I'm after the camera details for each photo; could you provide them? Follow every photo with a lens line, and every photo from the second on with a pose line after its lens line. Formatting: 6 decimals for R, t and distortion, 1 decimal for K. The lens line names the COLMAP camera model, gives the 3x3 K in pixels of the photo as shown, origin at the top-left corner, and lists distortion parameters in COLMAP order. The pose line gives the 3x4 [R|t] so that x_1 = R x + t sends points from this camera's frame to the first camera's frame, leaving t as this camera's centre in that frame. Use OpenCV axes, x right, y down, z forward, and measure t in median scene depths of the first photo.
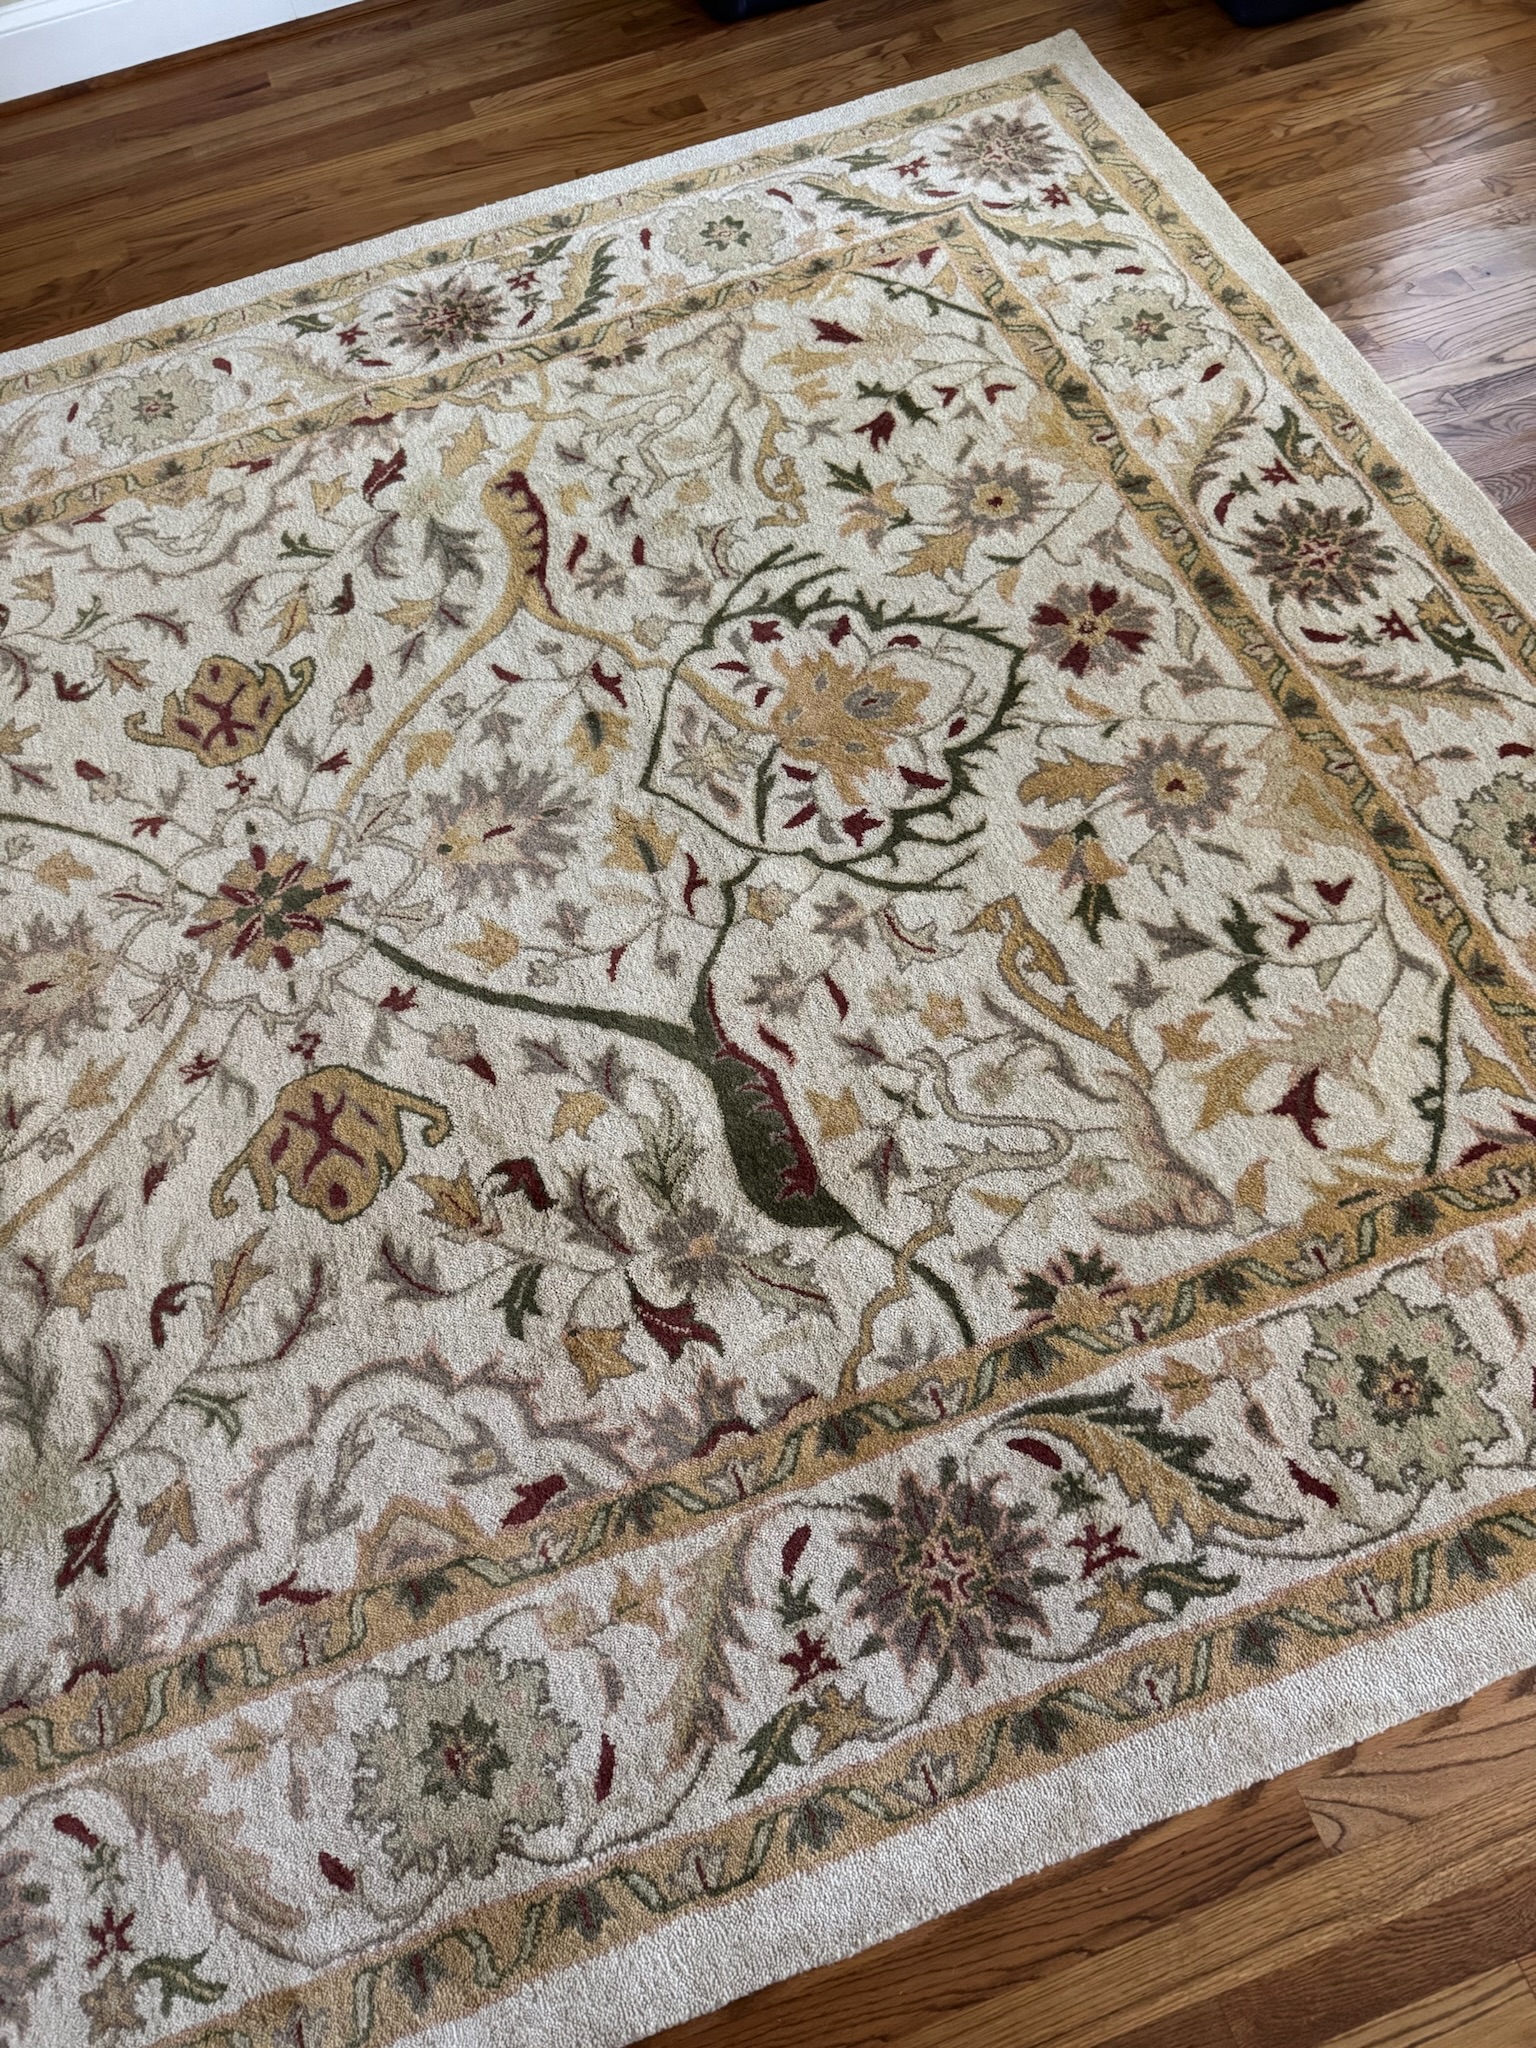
lens RADIAL K [[1436.0, 0, 741.6], [0, 1436.0, 1038.4], [0, 0, 1]] dist [0.063655, -0.086365]
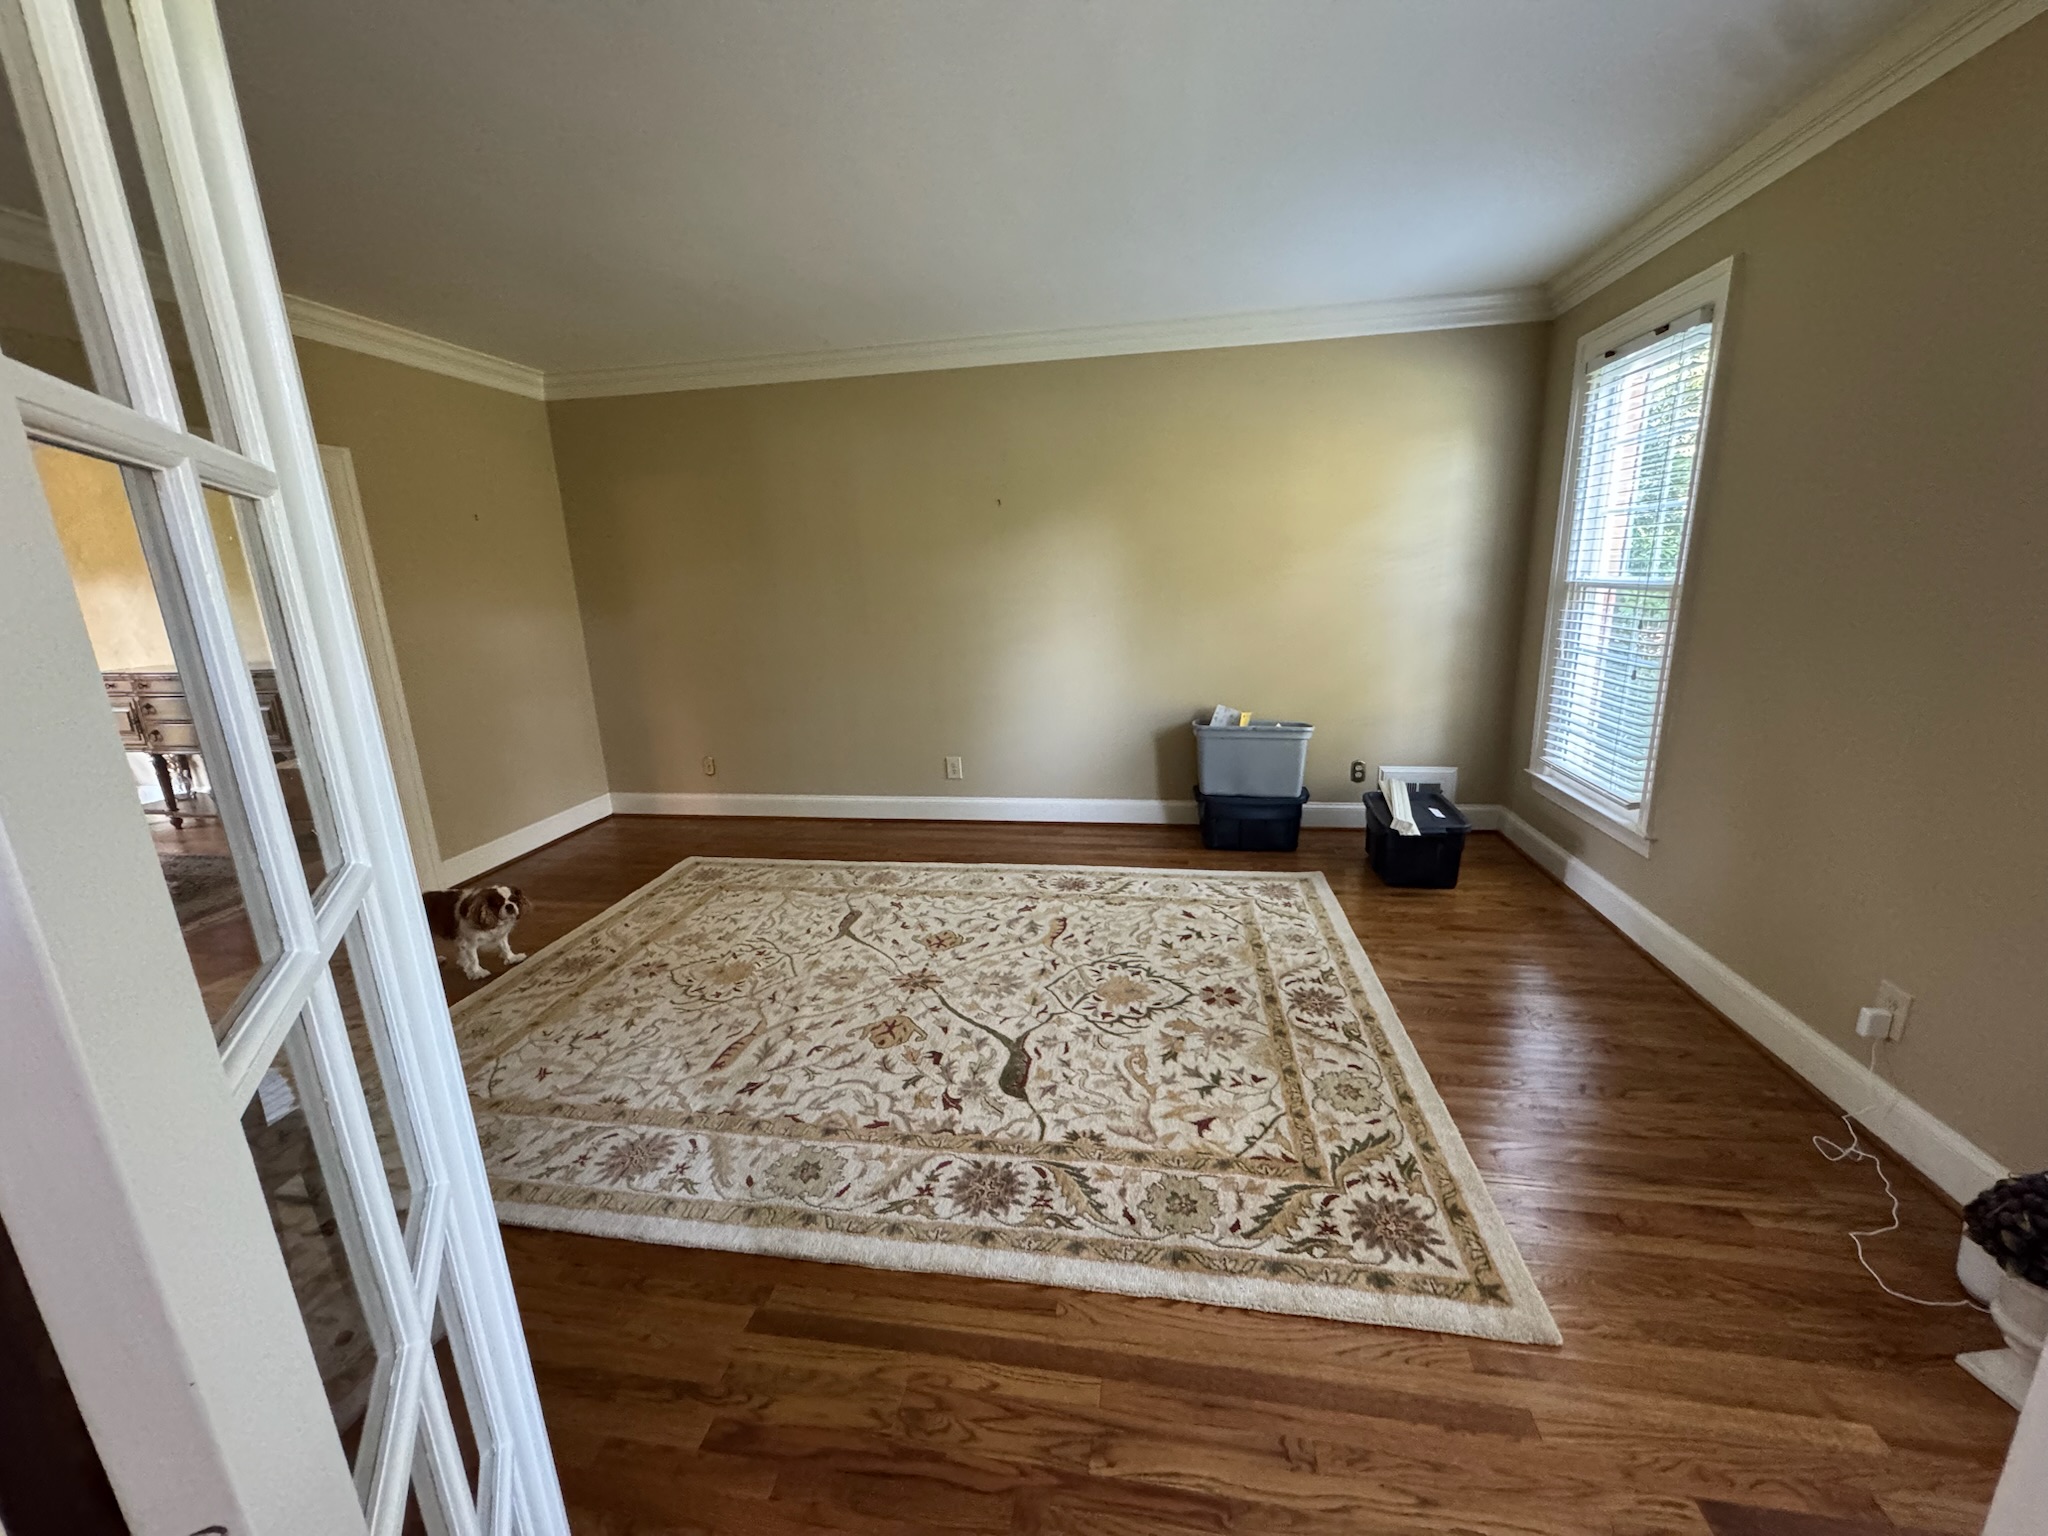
lens RADIAL K [[808.9, 0, 1020.3], [0, 808.9, 786.2], [0, 0, 1]] dist [0.002125, -0.001007]
pose [[0.873957, 0.178727, -0.451946, 0.571459], [-0.446965, 0.660743, -0.603027, 0.582811], [0.190842, 0.729024, 0.657346, -0.383793]]
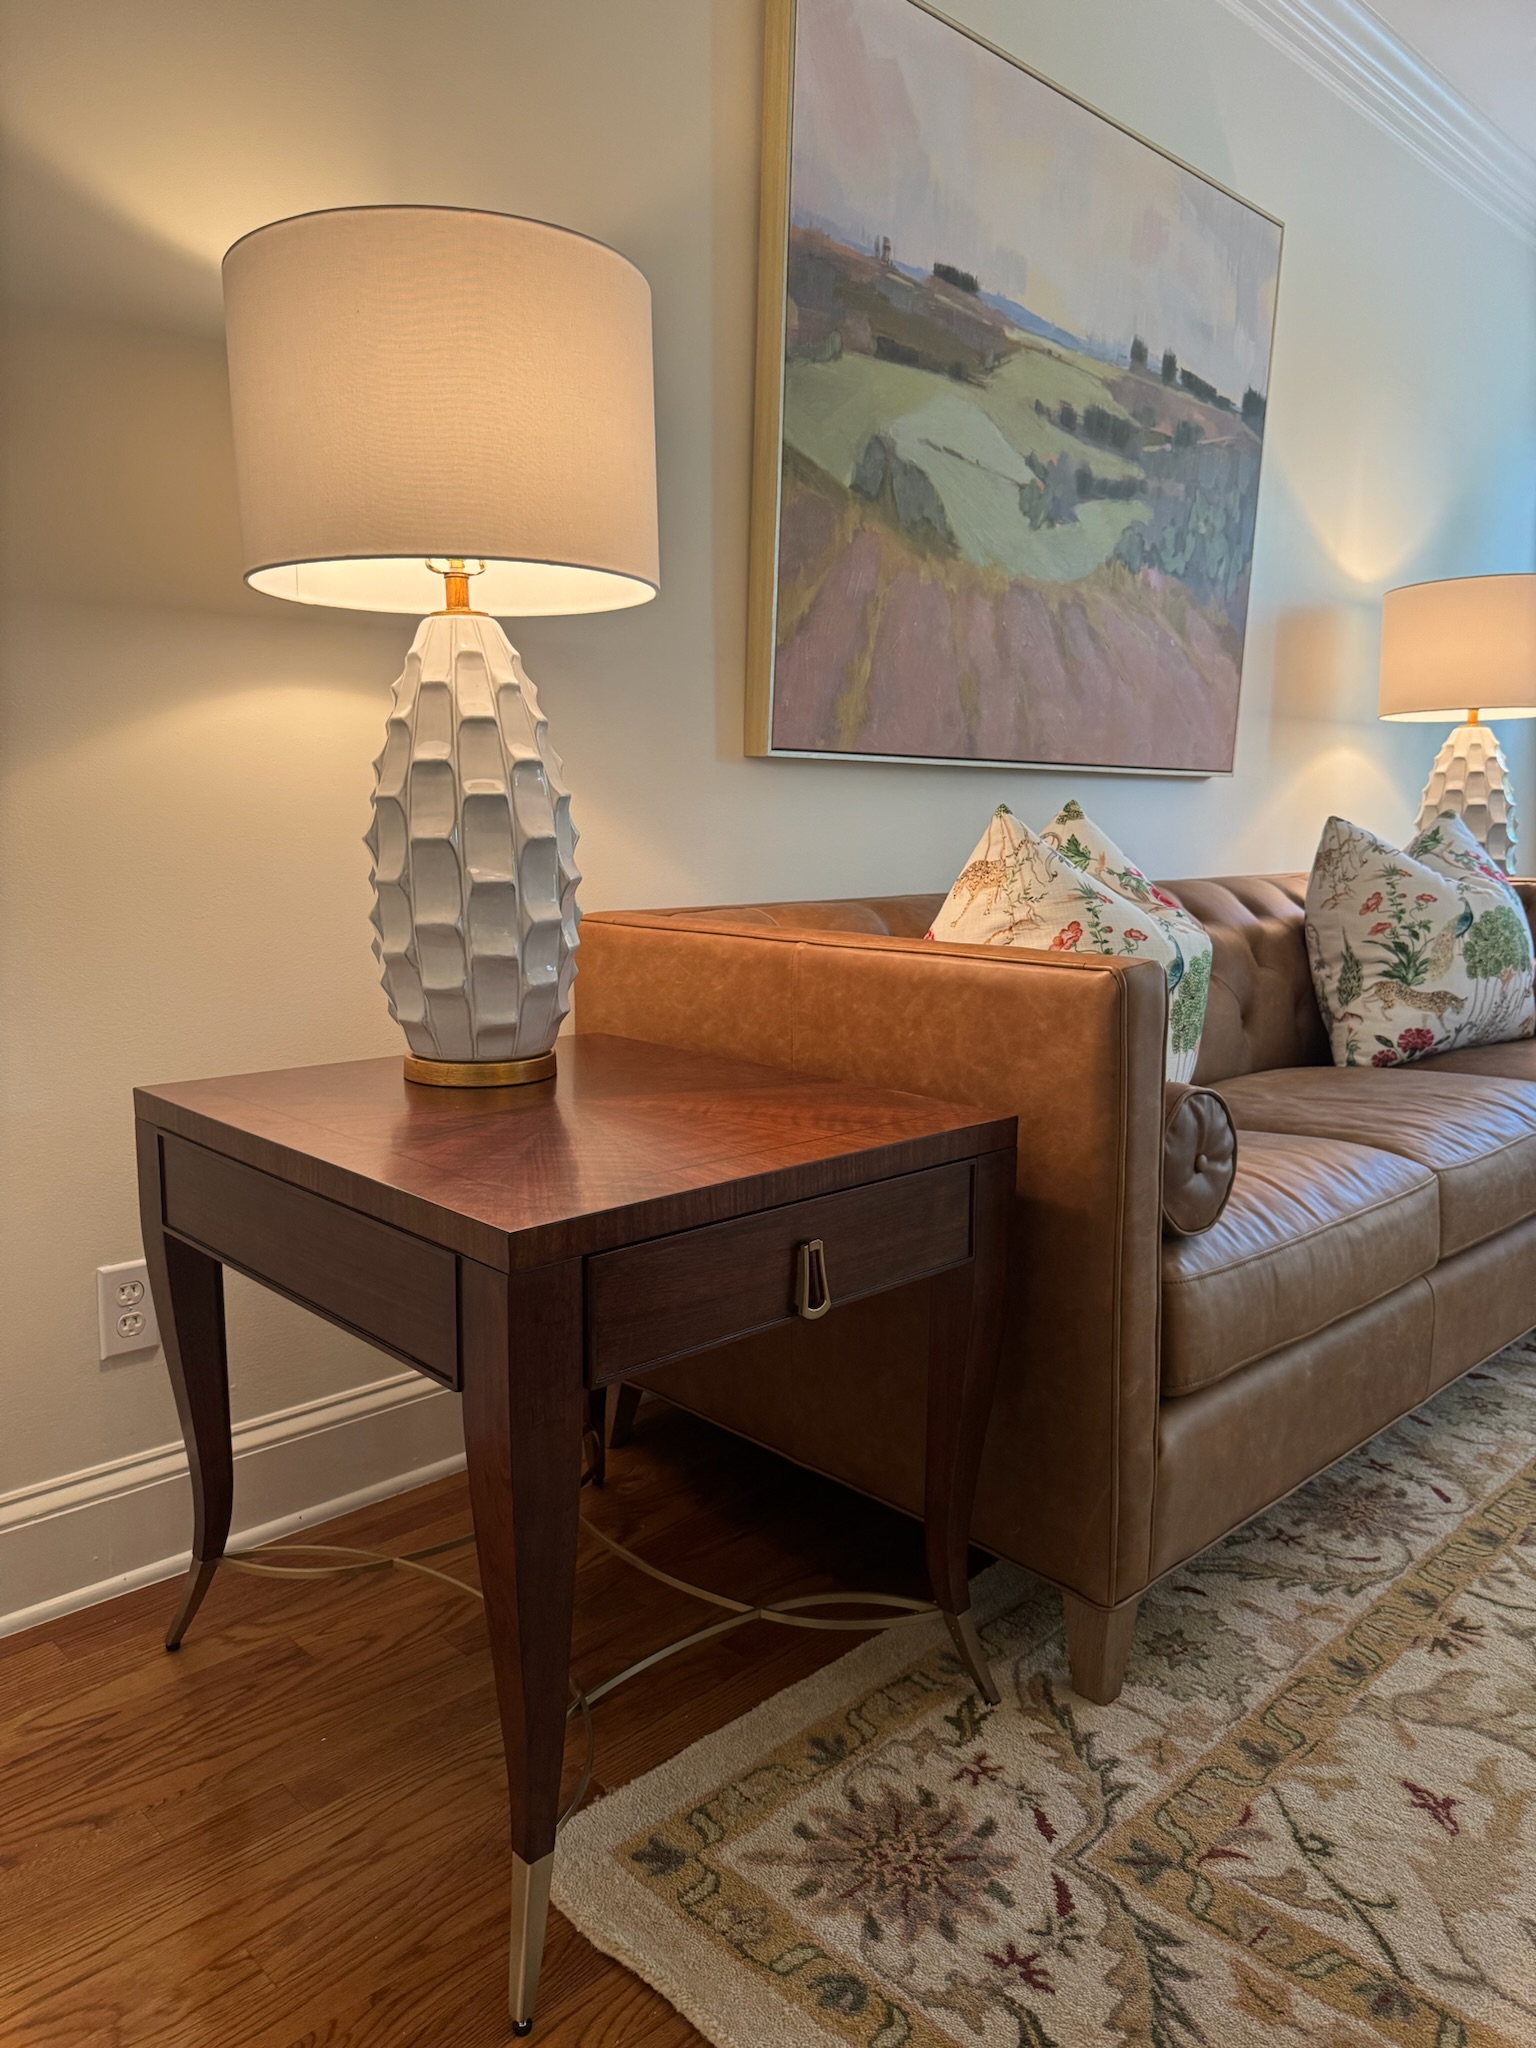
lens RADIAL K [[1436.0, 0, 758.9], [0, 1436.0, 1029.7], [0, 0, 1]] dist [0.063655, -0.086365]
pose [[0.901799, 0.033207, 0.430878, -1.698151], [0.327863, 0.596979, -0.732203, -0.019321], [-0.281539, 0.801569, 0.527468, 0.512272]]
